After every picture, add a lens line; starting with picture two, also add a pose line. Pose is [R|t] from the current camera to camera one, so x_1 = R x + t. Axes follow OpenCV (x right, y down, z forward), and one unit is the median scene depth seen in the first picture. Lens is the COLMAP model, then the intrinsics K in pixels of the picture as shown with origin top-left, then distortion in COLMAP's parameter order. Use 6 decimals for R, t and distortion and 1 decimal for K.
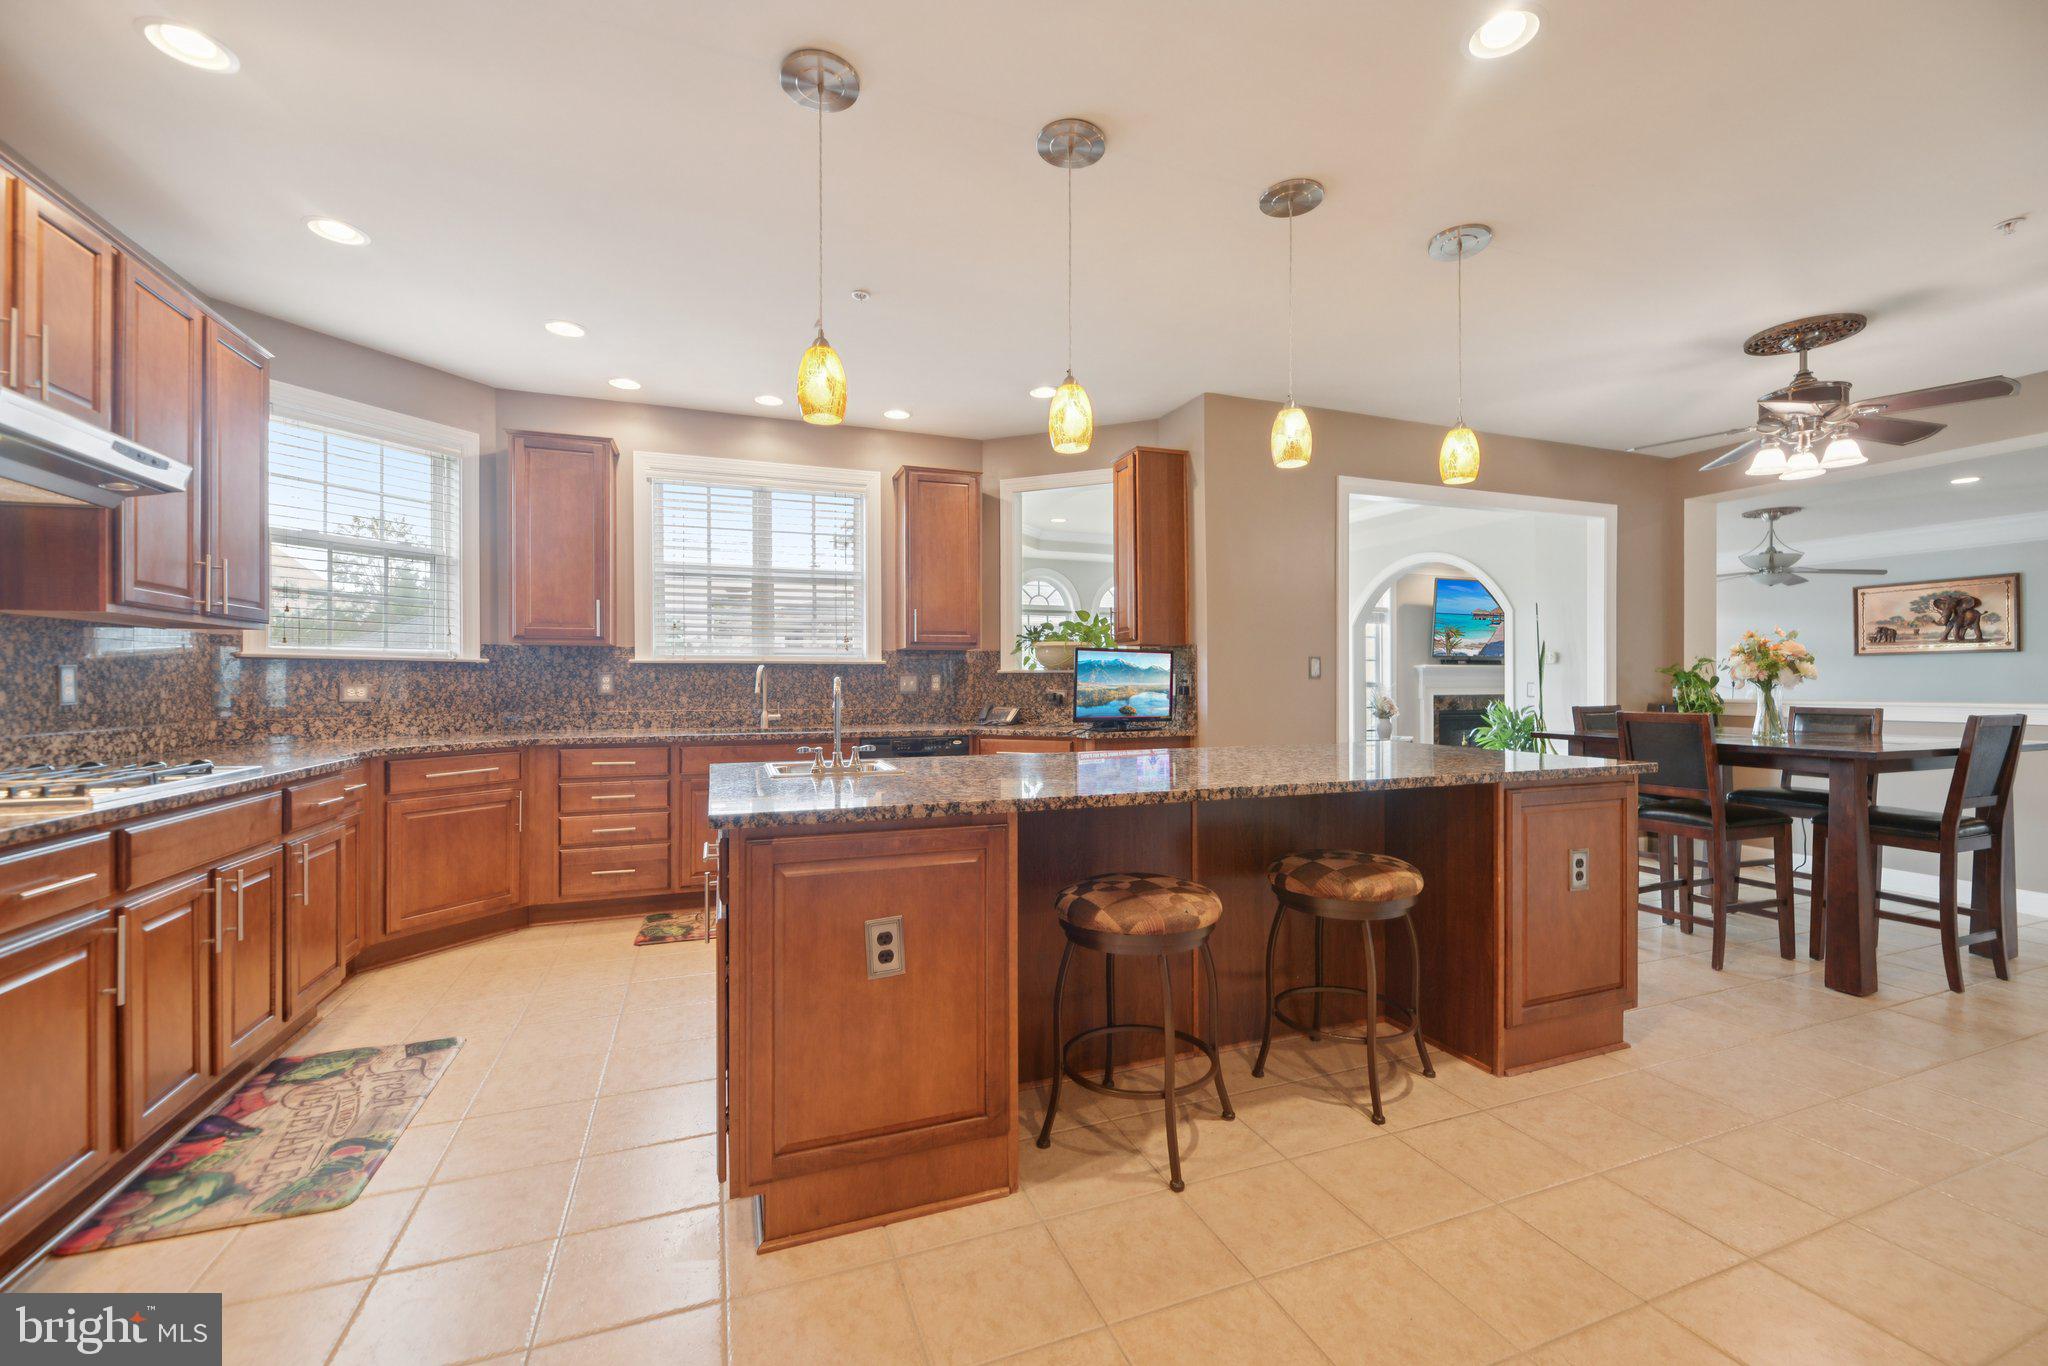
lens RADIAL K [[836.5, 0, 1038.8], [0, 836.5, 685.9], [0, 0, 1]] dist [0.003764, -0.004252]
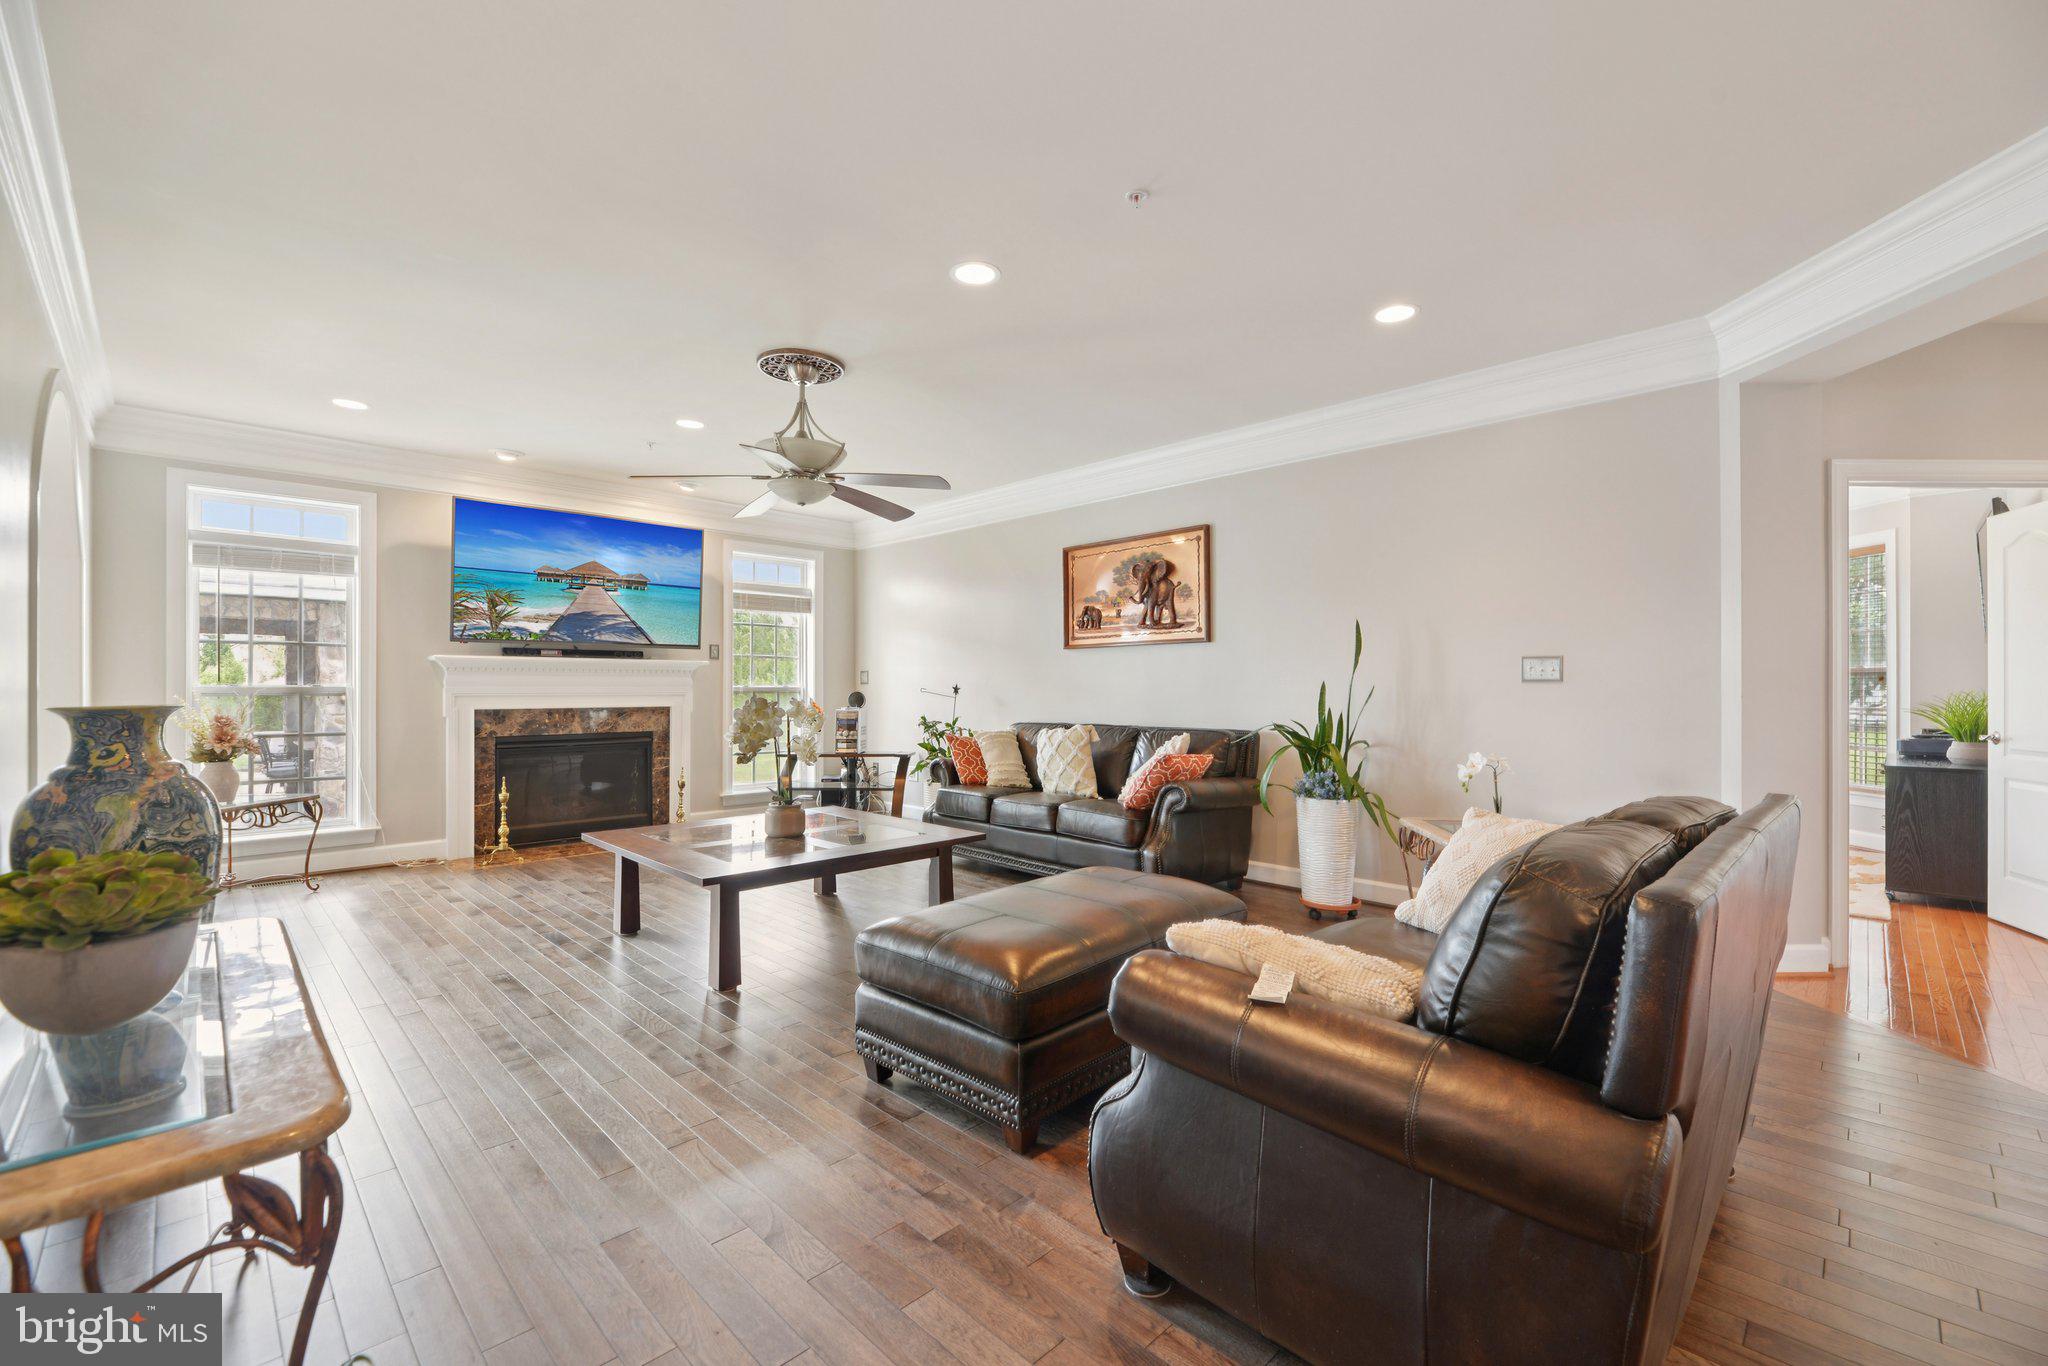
lens RADIAL K [[836.5, 0, 1048.9], [0, 836.5, 683.7], [0, 0, 1]] dist [0.003764, -0.004252]
pose [[0.910965, 0.004211, 0.412461, 1.430930], [0.000184, 0.999944, -0.010614, -0.001286], [-0.412483, 0.009745, 0.910913, 0.808276]]
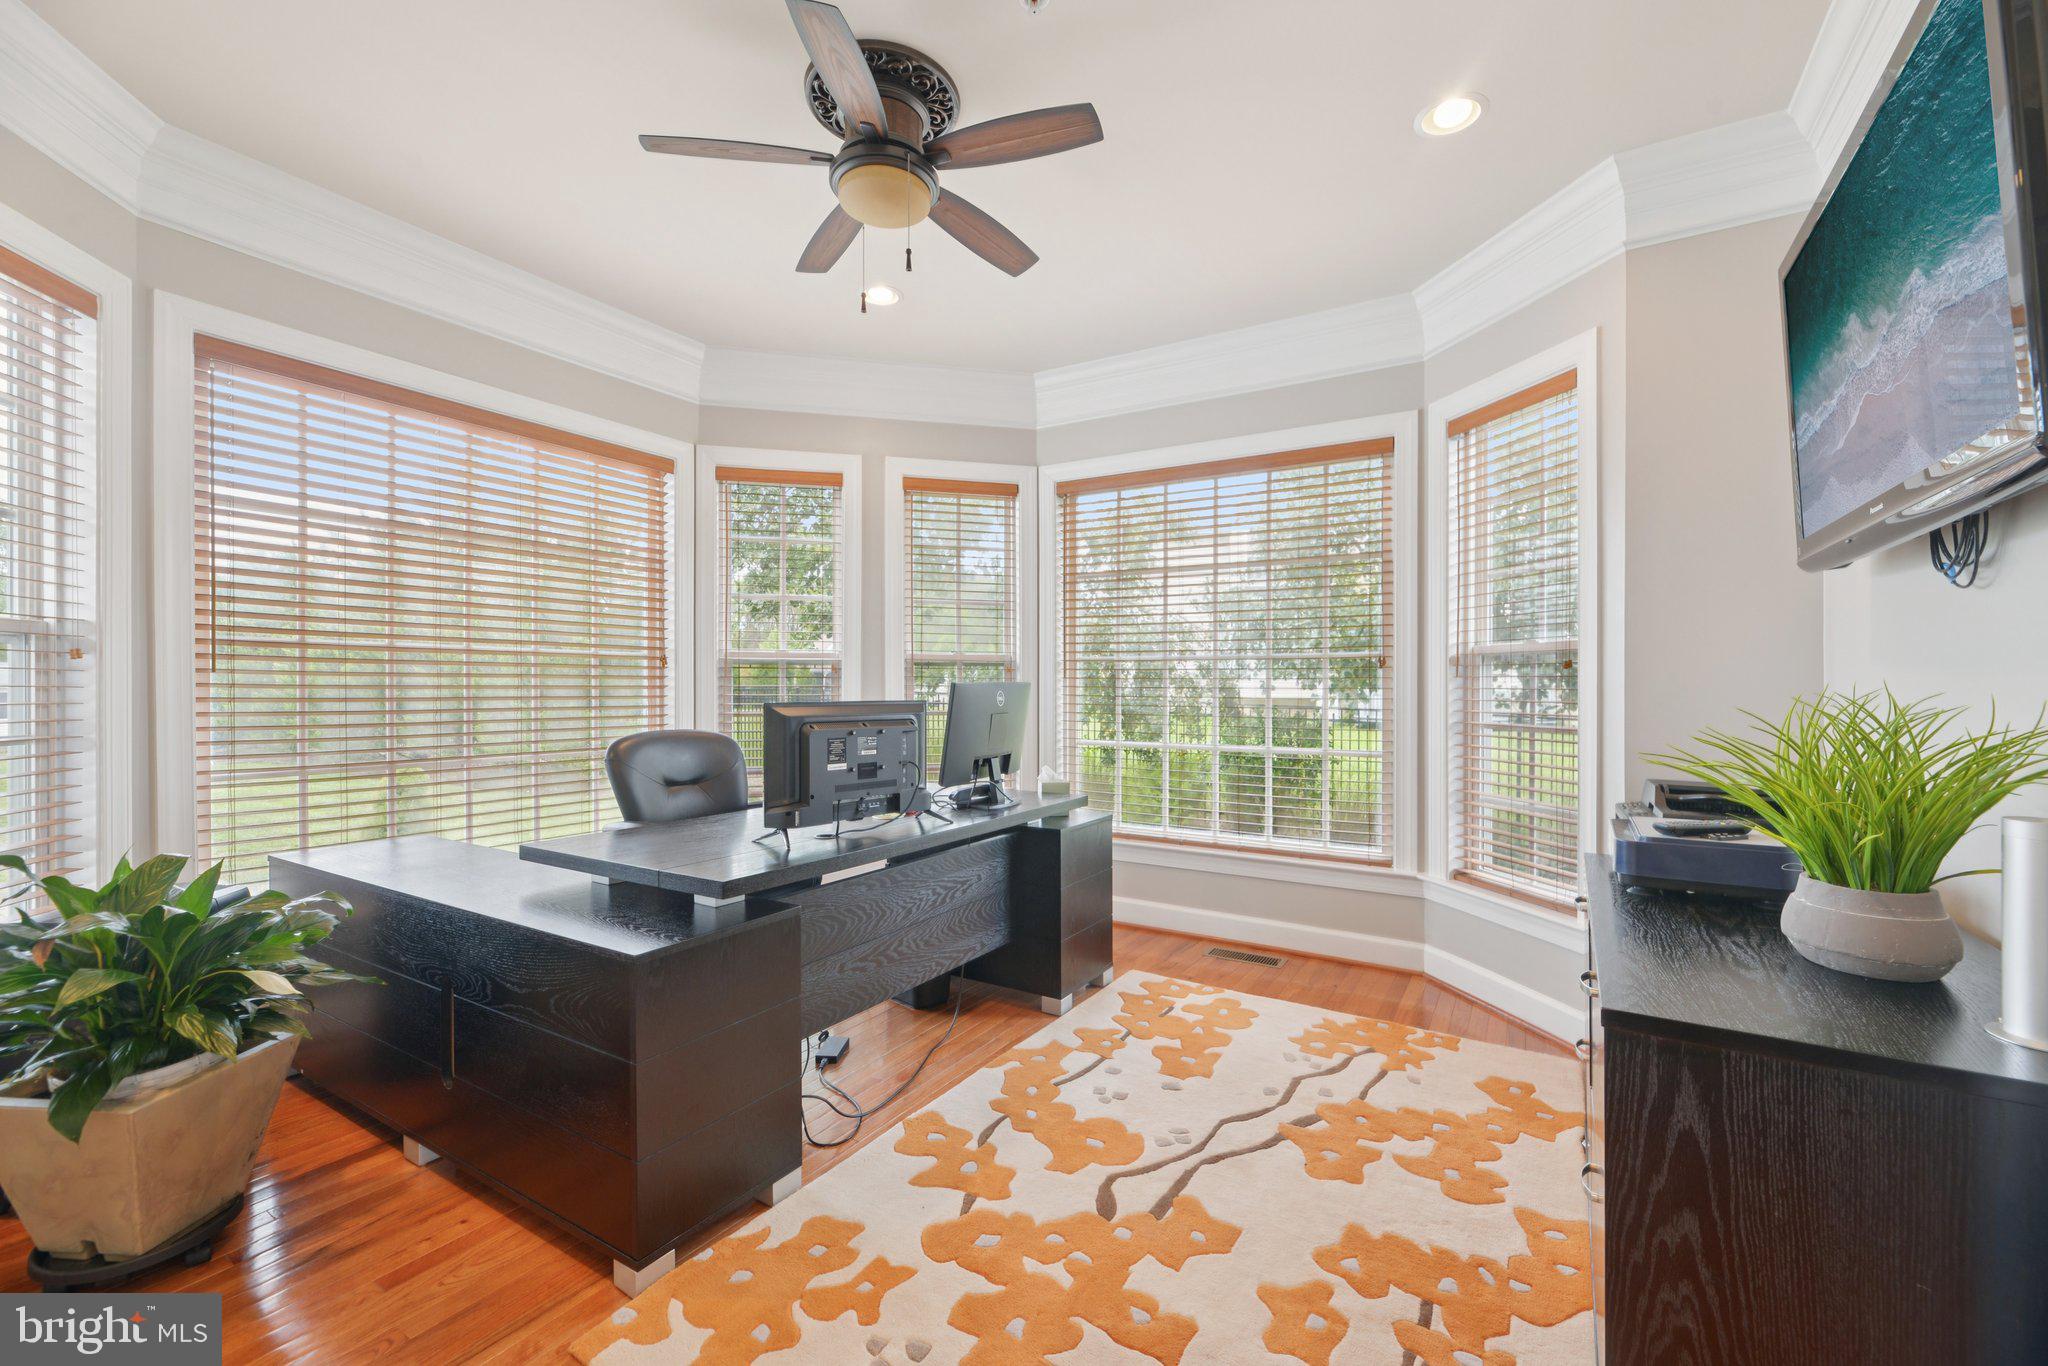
lens RADIAL K [[836.5, 0, 1031.3], [0, 836.5, 675.4], [0, 0, 1]] dist [0.003764, -0.004252]
pose [[0.799707, -0.003368, 0.600381, 1.597507], [0.007819, 0.999958, -0.004807, -0.001592], [-0.600339, 0.008539, 0.799700, 0.872420]]
